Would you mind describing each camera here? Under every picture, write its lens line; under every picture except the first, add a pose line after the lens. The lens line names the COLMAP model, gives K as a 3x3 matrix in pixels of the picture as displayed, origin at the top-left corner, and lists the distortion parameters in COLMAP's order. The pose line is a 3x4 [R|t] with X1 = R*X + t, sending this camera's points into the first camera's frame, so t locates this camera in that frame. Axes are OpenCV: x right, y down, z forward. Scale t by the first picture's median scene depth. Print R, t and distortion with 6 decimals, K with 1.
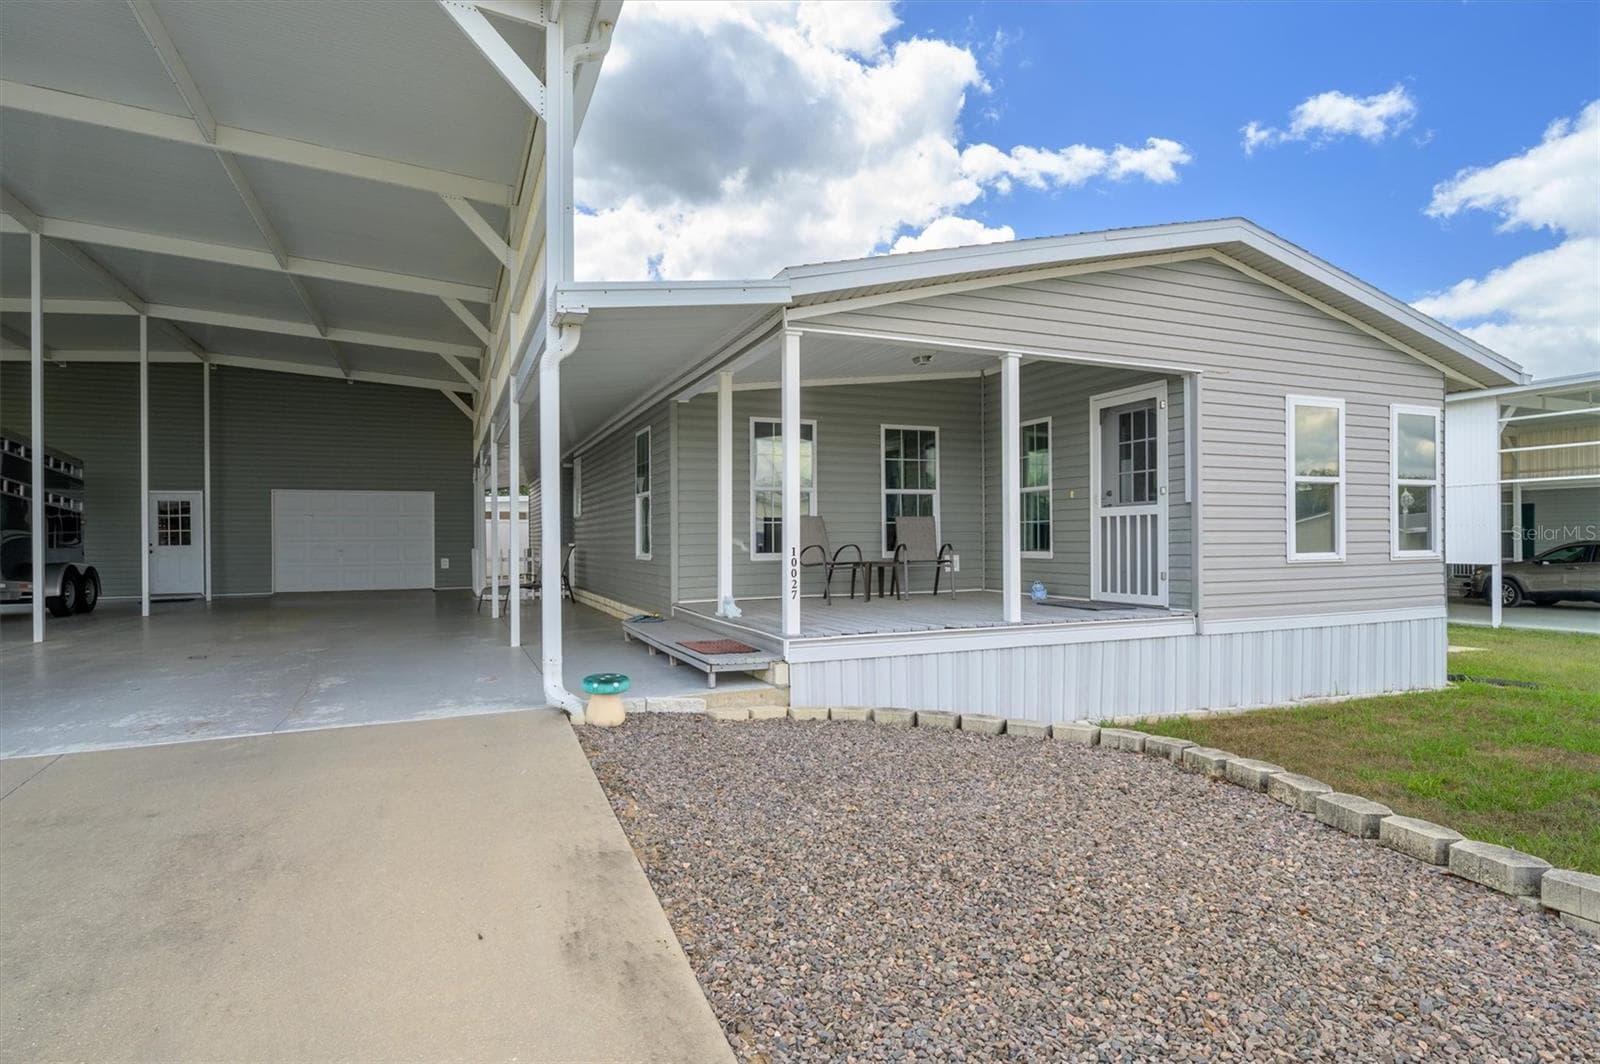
lens RADIAL K [[828.8, 0, 809.5], [0, 828.8, 542.8], [0, 0, 1]] dist [0.014994, 0.001150]
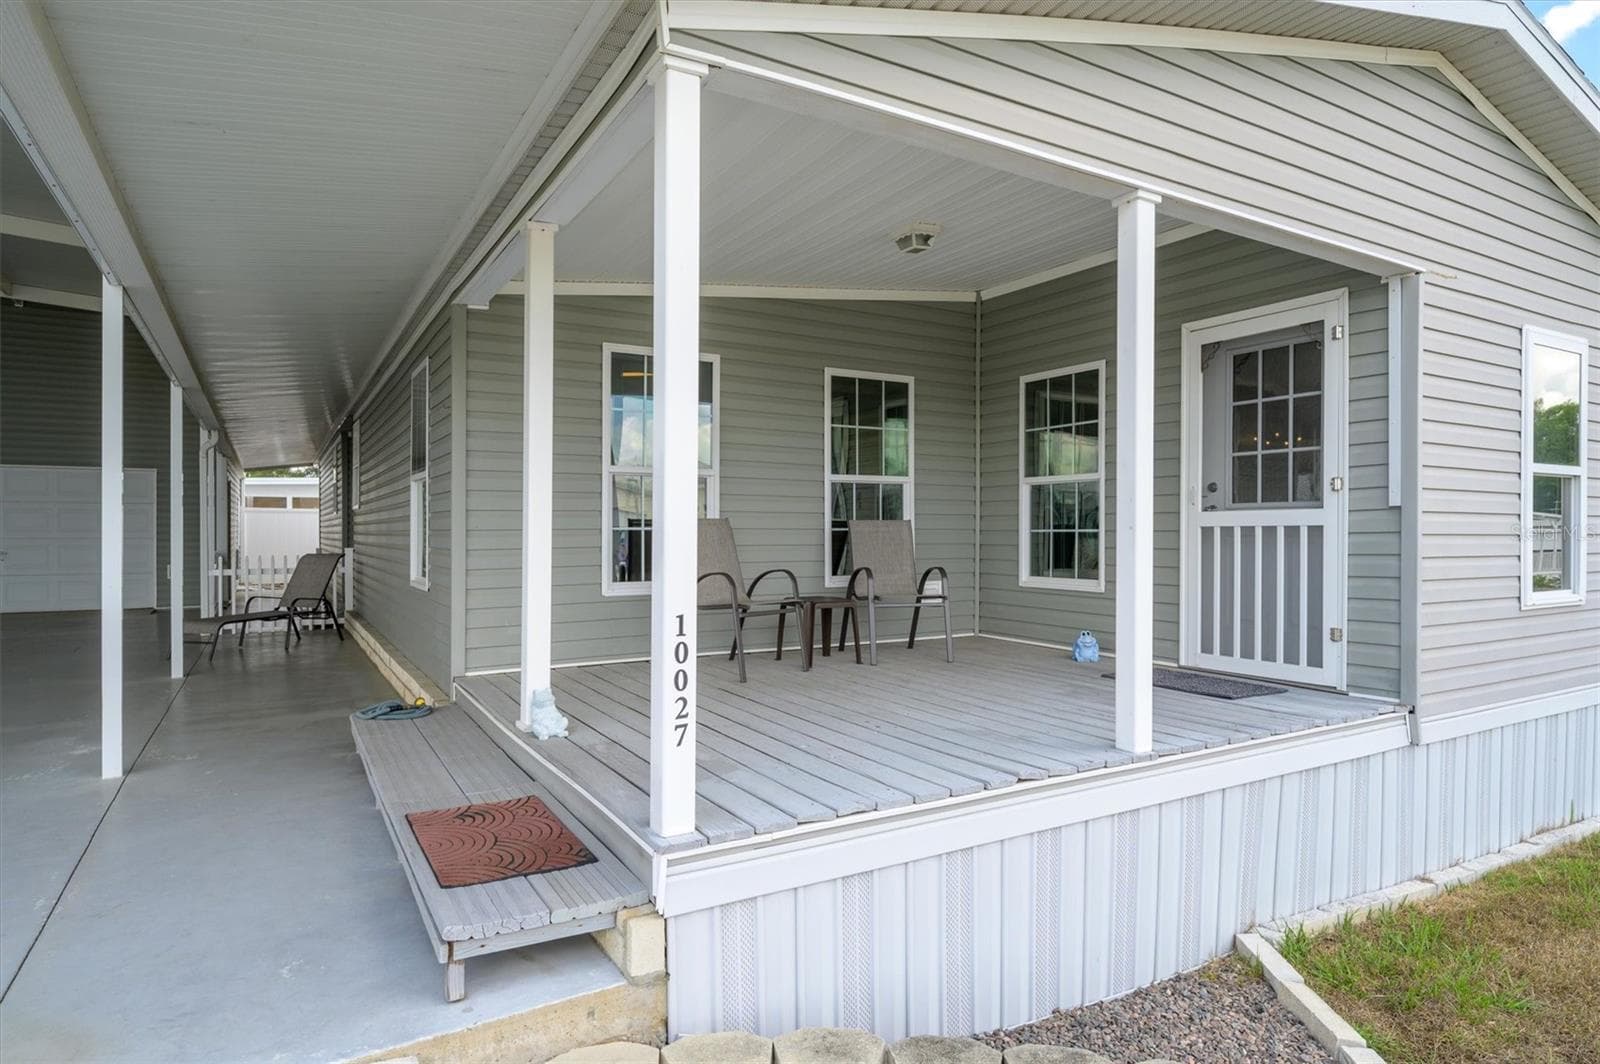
lens RADIAL K [[901.8, 0, 808.8], [0, 901.8, 541.4], [0, 0, 1]] dist [0.008081, 0.001298]
pose [[0.992070, 0.007825, 0.125446, -0.008654], [-0.008611, 0.999947, 0.005719, -0.021407], [-0.125394, -0.006753, 0.992084, 0.382845]]
